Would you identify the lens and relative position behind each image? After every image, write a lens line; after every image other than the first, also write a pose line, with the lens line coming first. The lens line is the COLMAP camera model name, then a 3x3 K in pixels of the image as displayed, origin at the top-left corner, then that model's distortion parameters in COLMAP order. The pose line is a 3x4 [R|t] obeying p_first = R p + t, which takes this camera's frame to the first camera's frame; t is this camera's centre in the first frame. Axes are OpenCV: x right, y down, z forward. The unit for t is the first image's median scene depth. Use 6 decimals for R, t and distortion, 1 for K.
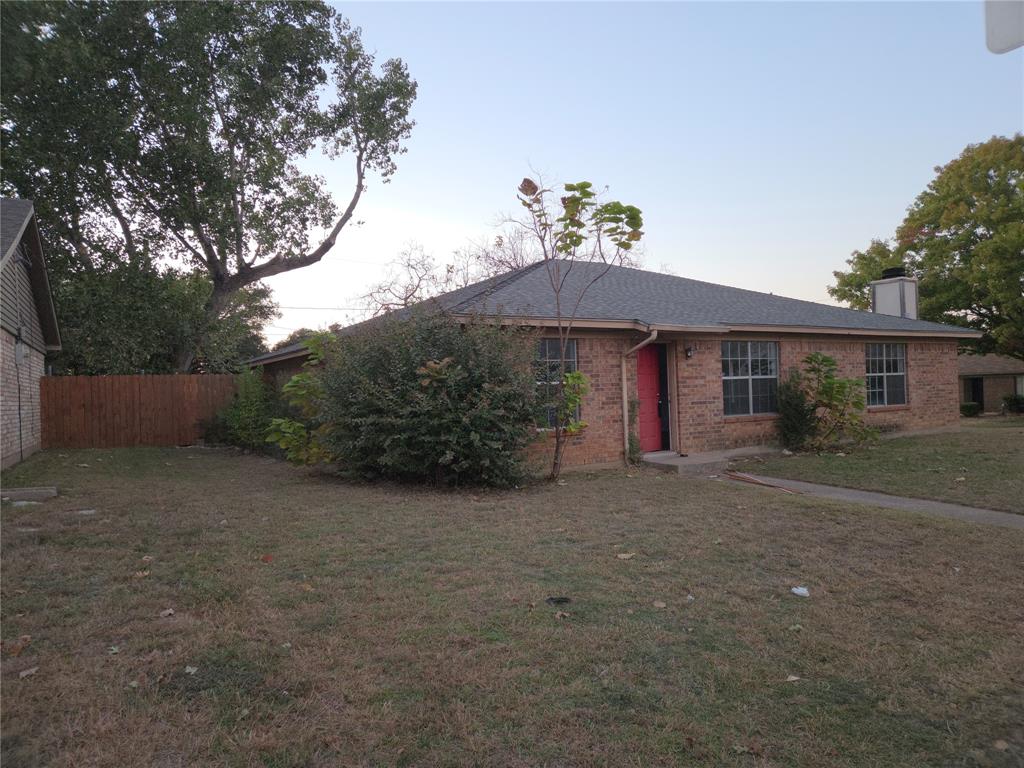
lens RADIAL K [[629.3, 0, 512.0], [0, 629.3, 384.0], [0, 0, 1]] dist [0.128813, -0.100969]
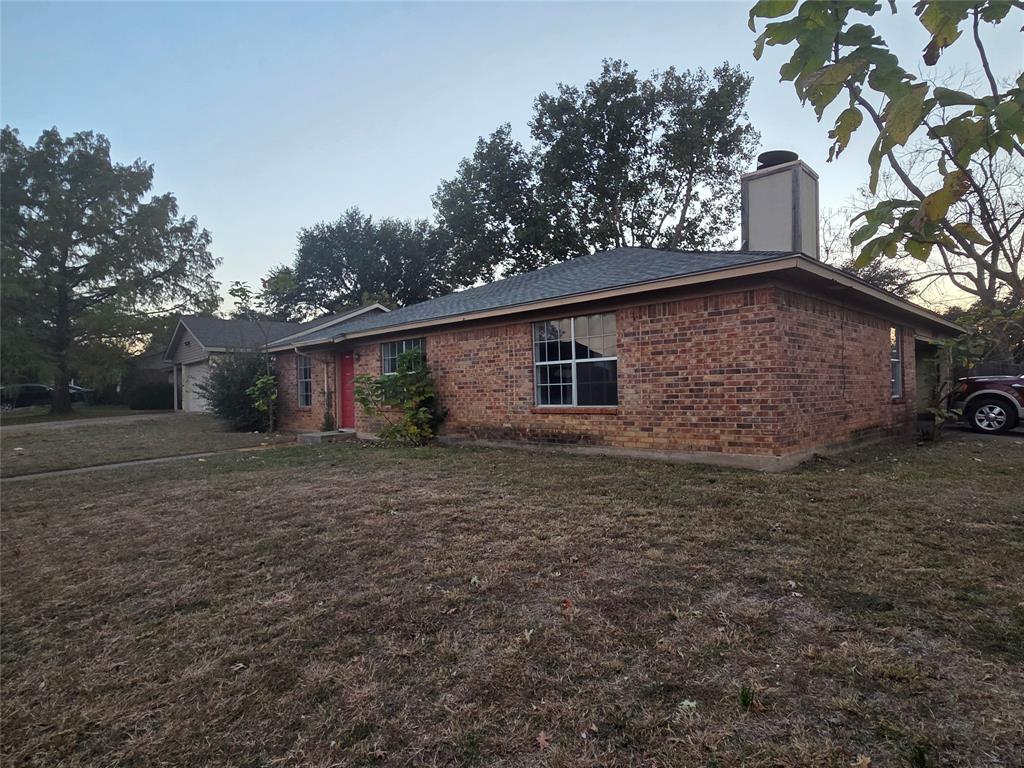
lens RADIAL K [[538.9, 0, 512.0], [0, 538.9, 384.0], [0, 0, 1]] dist [-0.000350, -0.000013]
pose [[0.262933, 0.035333, -0.964167, 1.113801], [0.057763, 0.996960, 0.052287, -0.024484], [0.963083, -0.069441, 0.260093, 0.783181]]
